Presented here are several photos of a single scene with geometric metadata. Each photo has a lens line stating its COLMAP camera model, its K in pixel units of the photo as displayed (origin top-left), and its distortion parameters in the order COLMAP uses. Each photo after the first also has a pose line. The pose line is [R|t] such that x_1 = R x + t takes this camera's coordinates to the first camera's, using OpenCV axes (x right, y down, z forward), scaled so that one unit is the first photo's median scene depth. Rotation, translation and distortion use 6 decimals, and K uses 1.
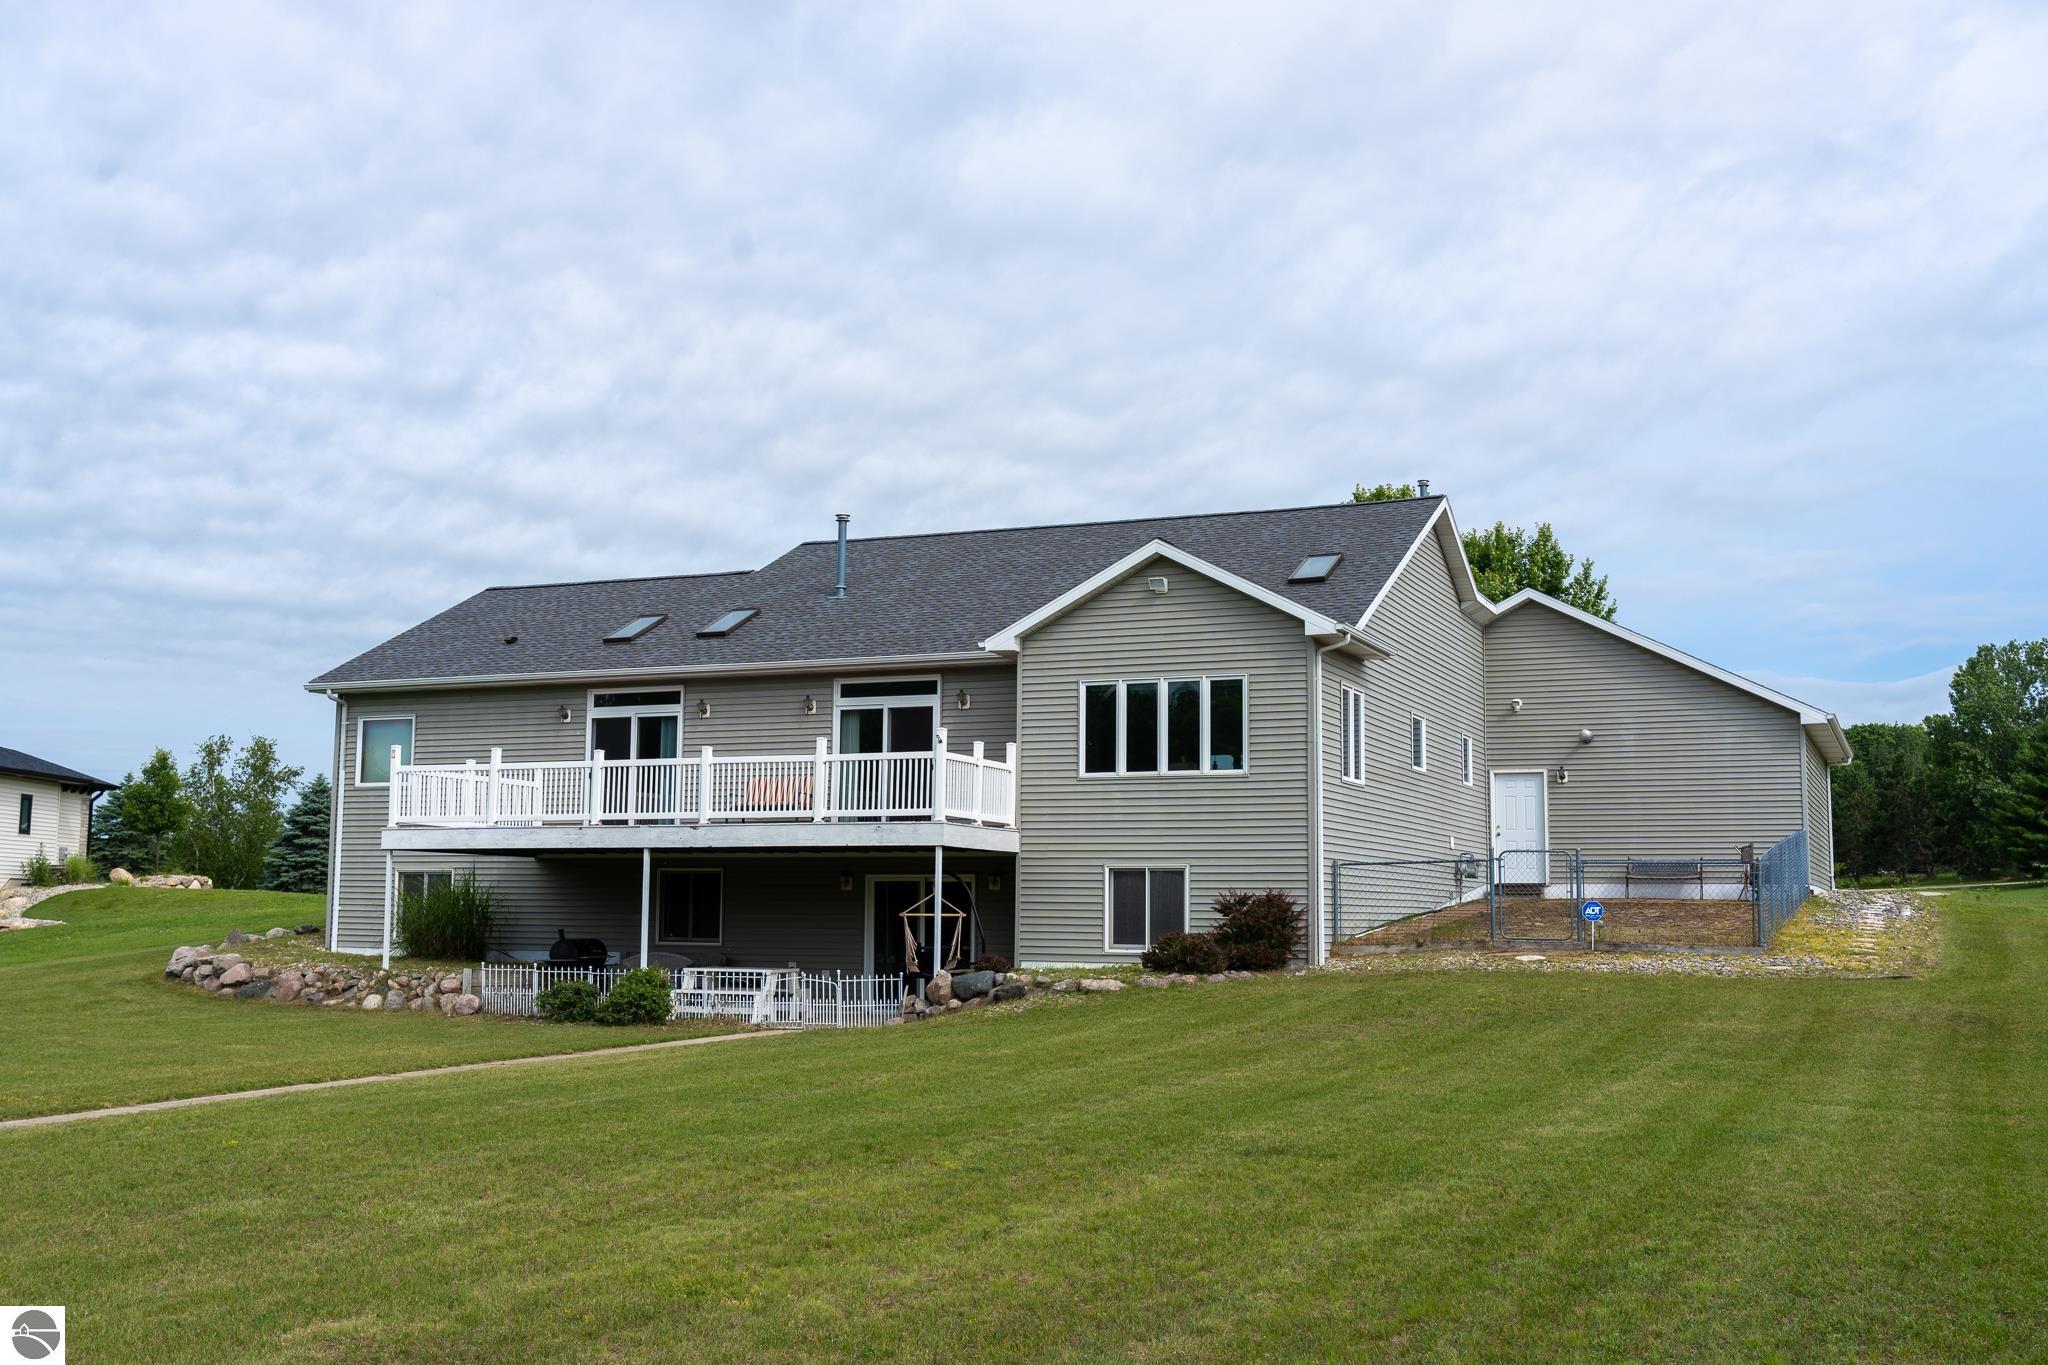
lens RADIAL K [[2096.9, 0, 1024.0], [0, 2096.9, 682.5], [0, 0, 1]] dist [0.003693, 0.001295]
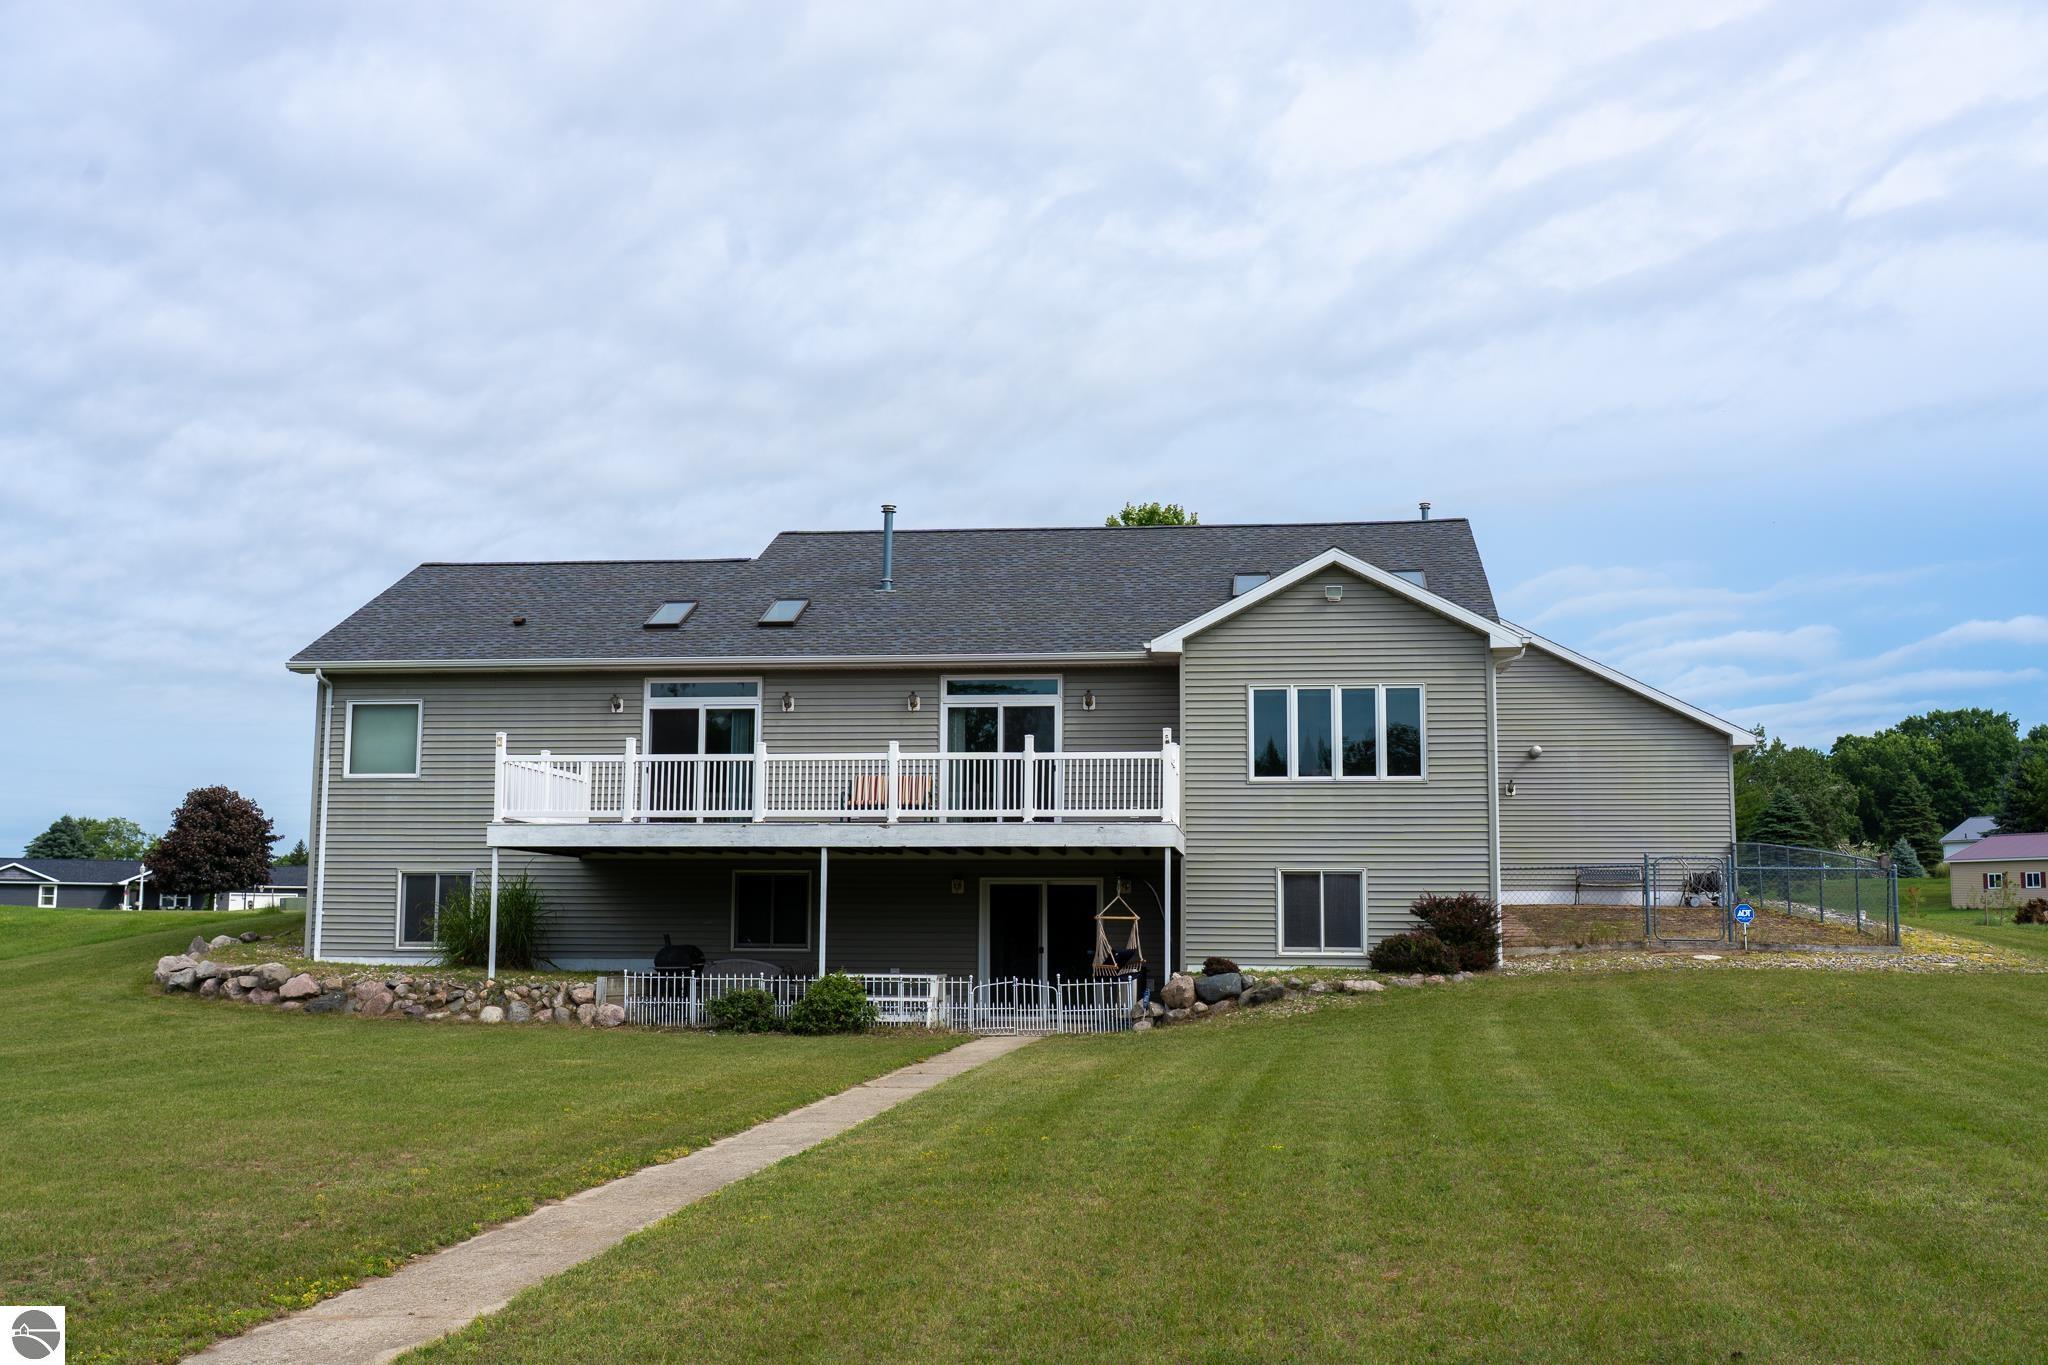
lens RADIAL K [[2096.9, 0, 1024.0], [0, 2096.9, 682.5], [0, 0, 1]] dist [0.003693, 0.001295]
pose [[0.958850, 0.031399, 0.282173, -0.344650], [-0.029568, 0.999505, -0.010744, 0.011523], [-0.282371, 0.001958, 0.959303, 0.063661]]
